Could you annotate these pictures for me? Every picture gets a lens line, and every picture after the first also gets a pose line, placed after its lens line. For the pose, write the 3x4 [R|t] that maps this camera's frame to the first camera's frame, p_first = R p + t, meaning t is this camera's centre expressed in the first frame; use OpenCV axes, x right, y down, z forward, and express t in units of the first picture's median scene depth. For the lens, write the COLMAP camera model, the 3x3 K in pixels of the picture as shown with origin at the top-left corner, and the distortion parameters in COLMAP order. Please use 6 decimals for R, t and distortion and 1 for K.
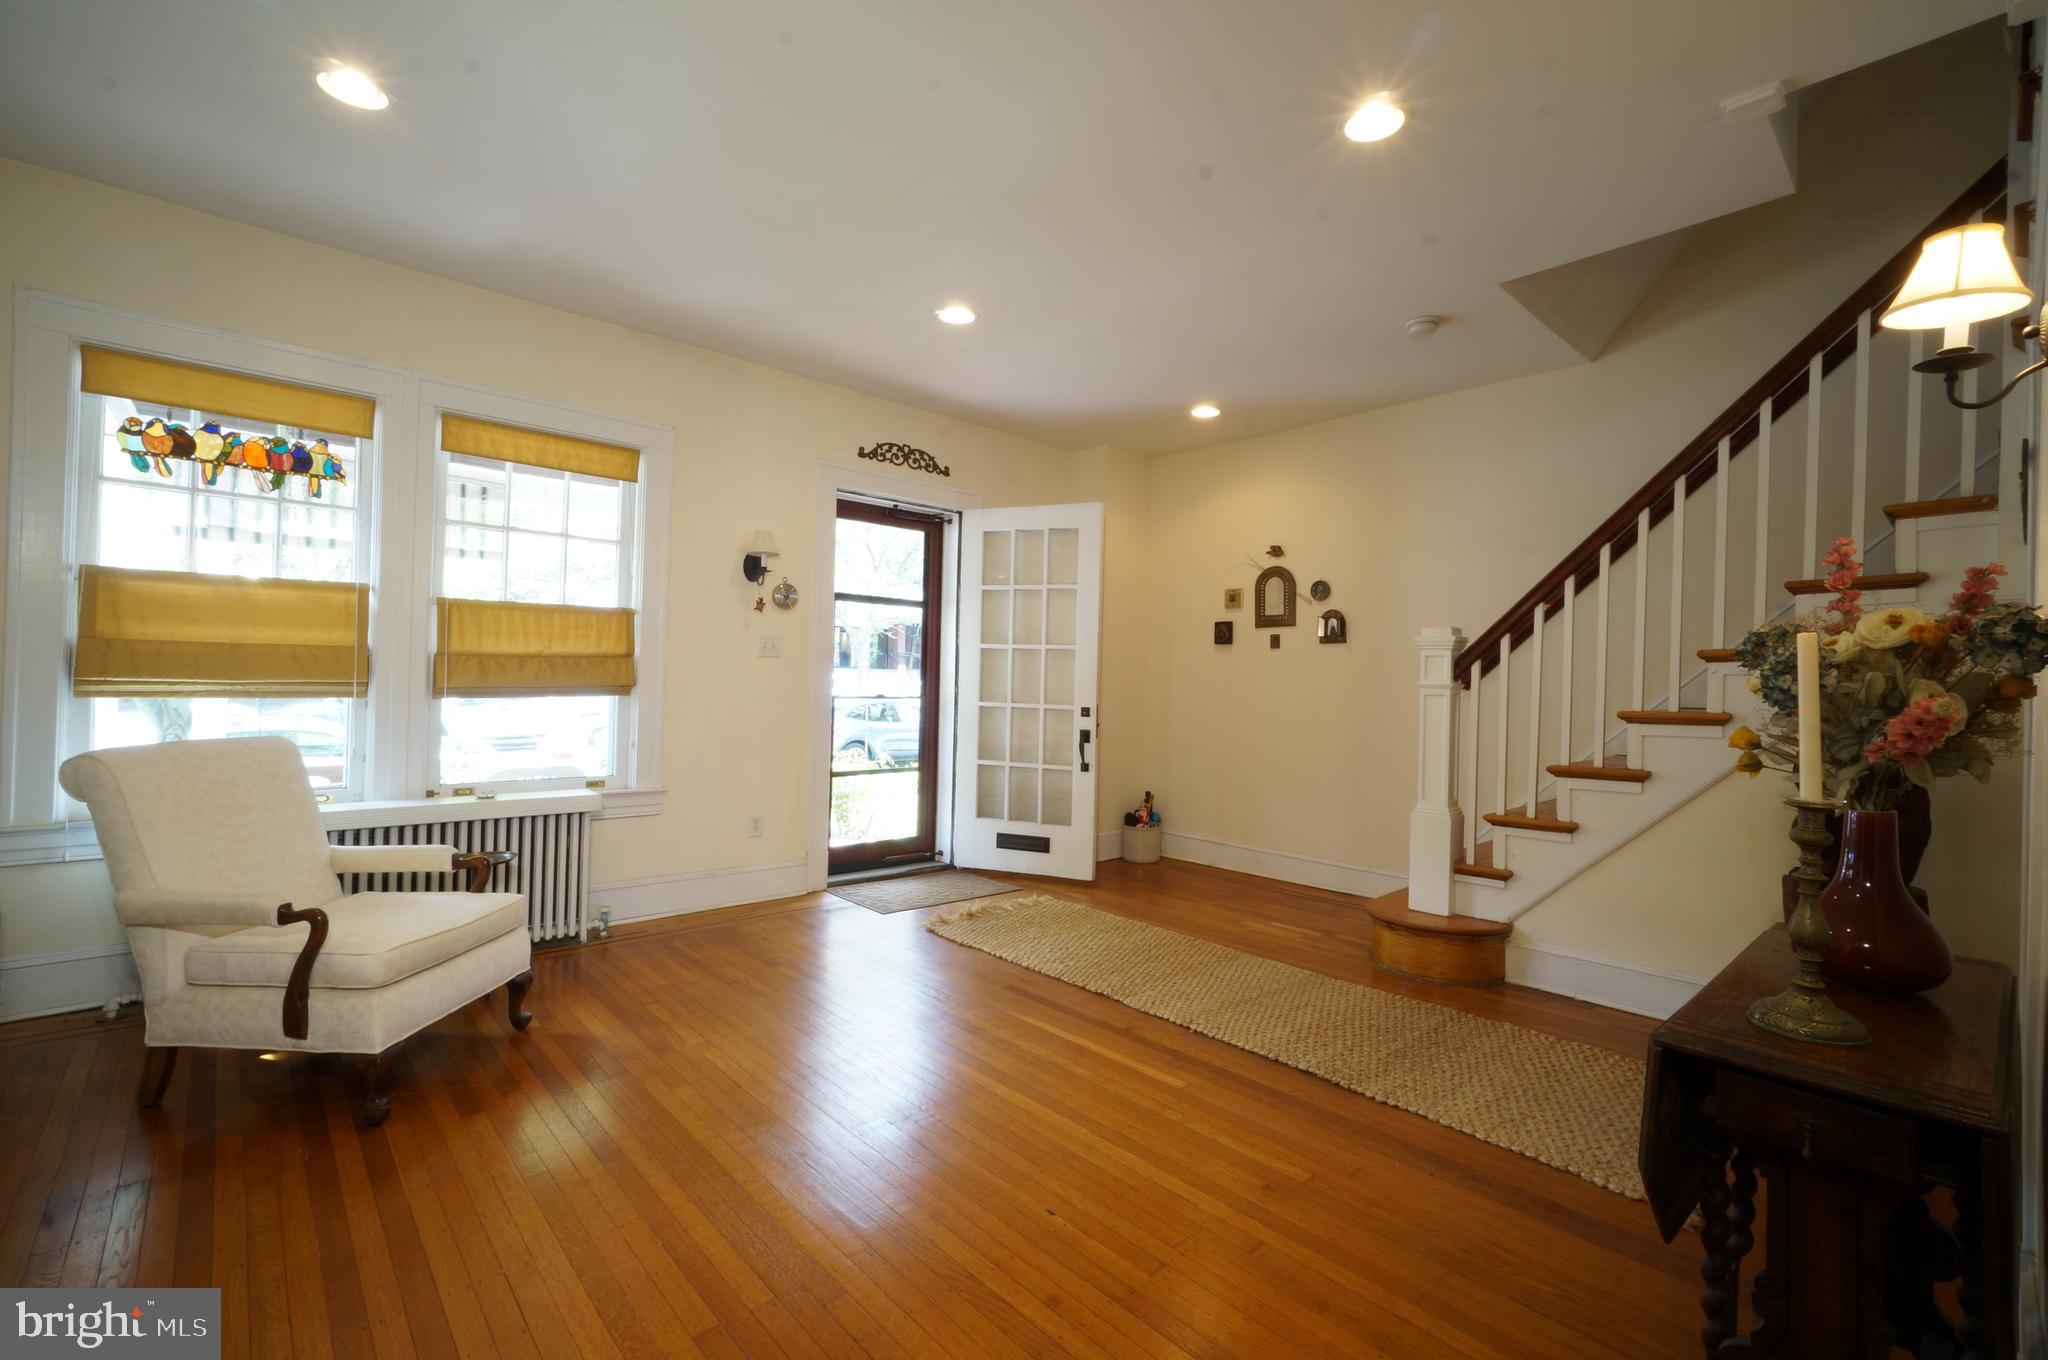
lens RADIAL K [[882.8, 0, 1024.0], [0, 882.8, 680.0], [0, 0, 1]] dist [-0.006611, 0.005274]
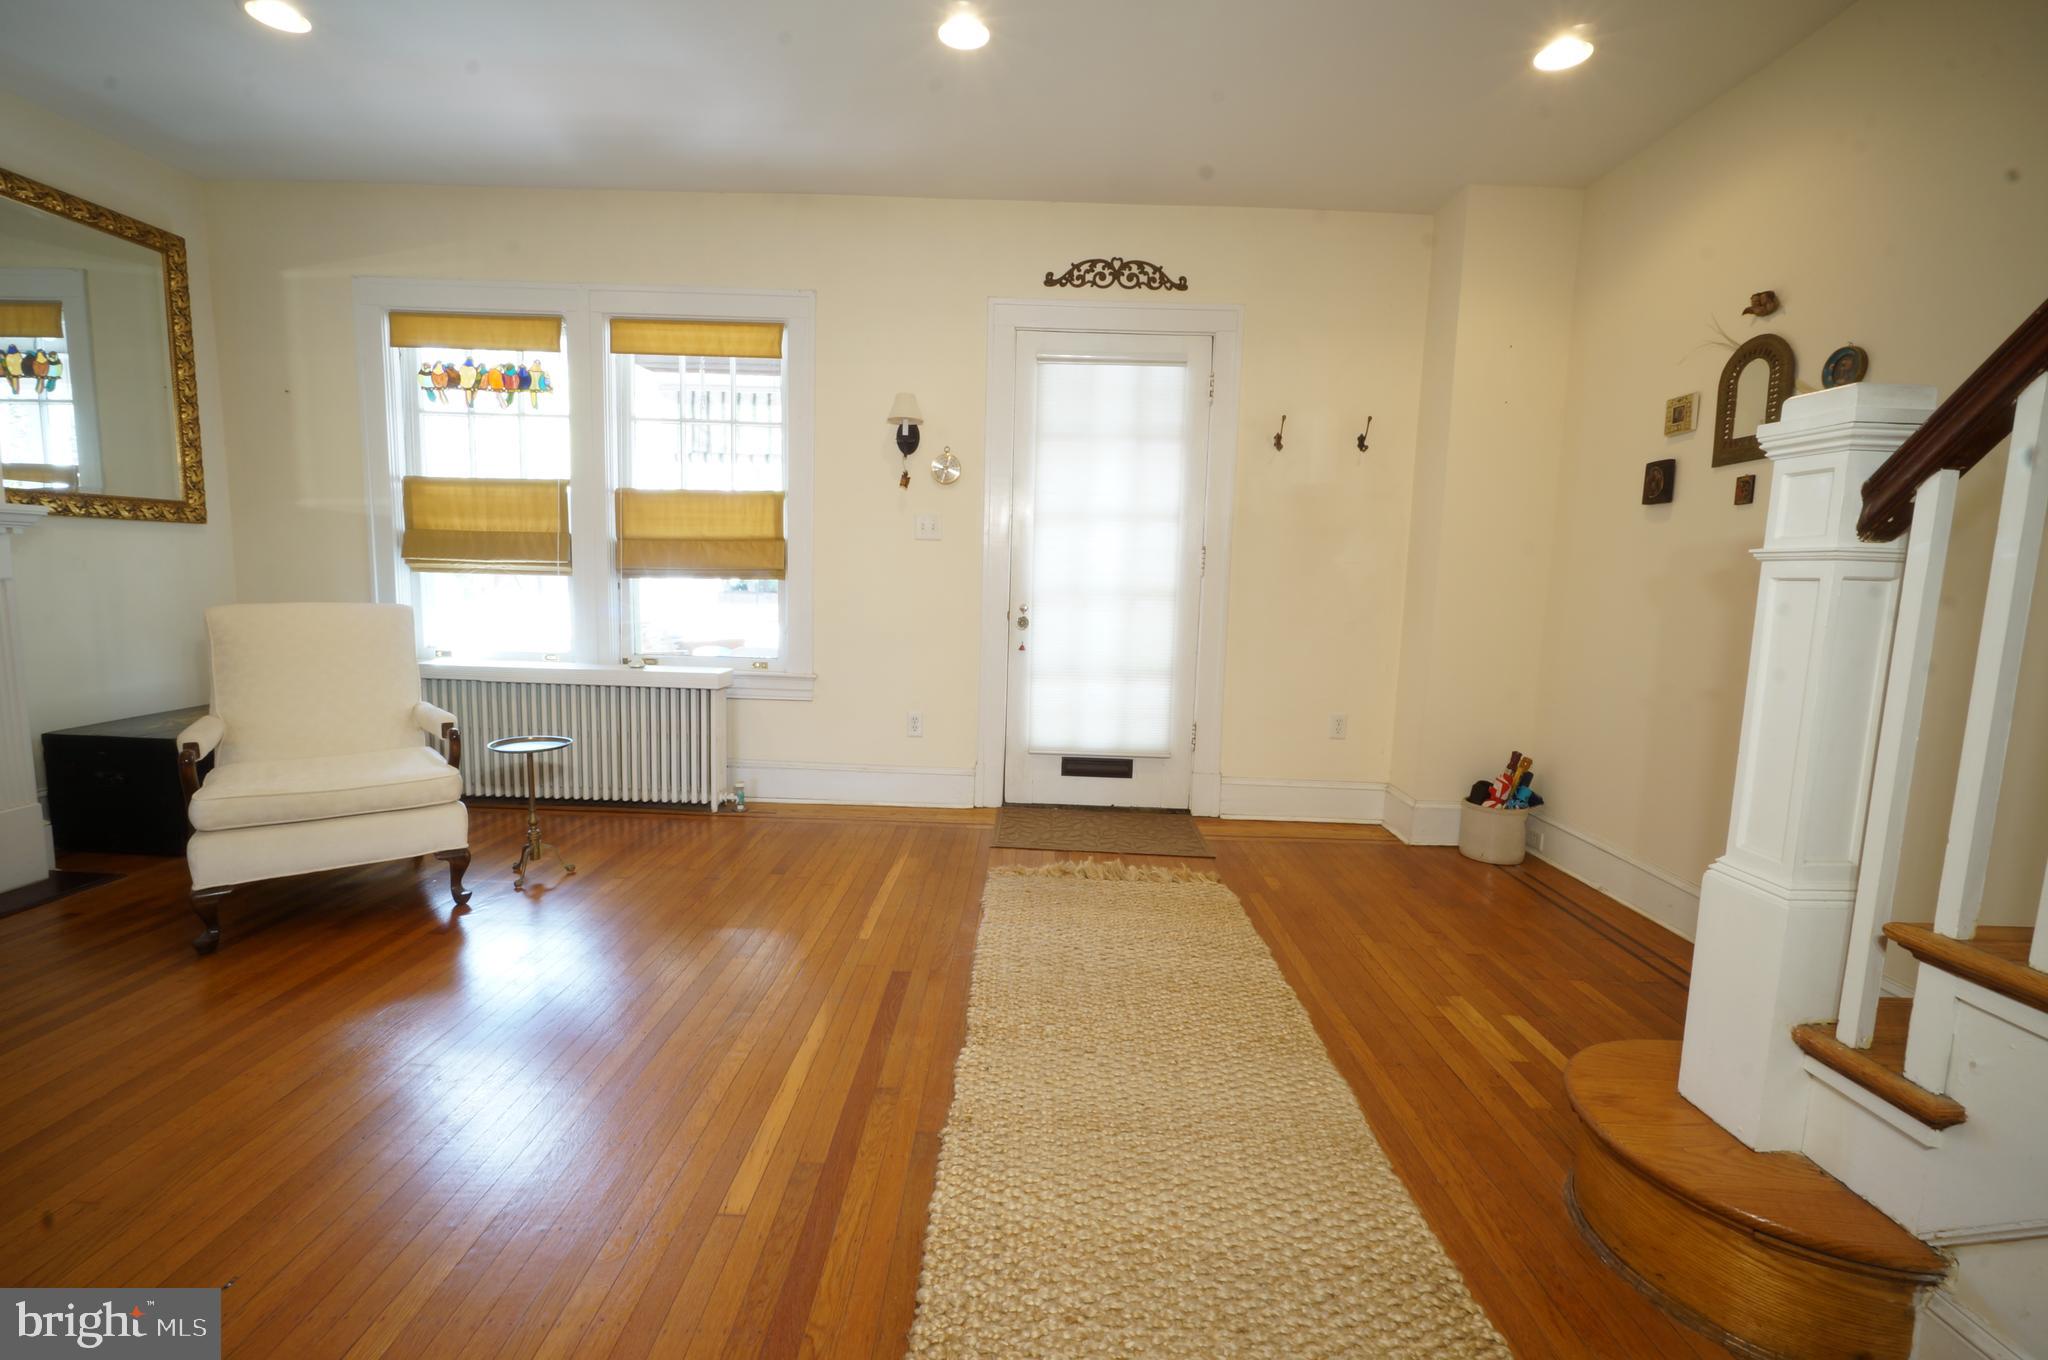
lens RADIAL K [[882.8, 0, 1024.0], [0, 882.8, 680.0], [0, 0, 1]] dist [-0.006611, 0.005274]
pose [[0.728850, 0.080981, -0.679867, 0.458608], [-0.013847, 0.994521, 0.103616, 0.024277], [0.684533, -0.066106, 0.725978, 0.473219]]
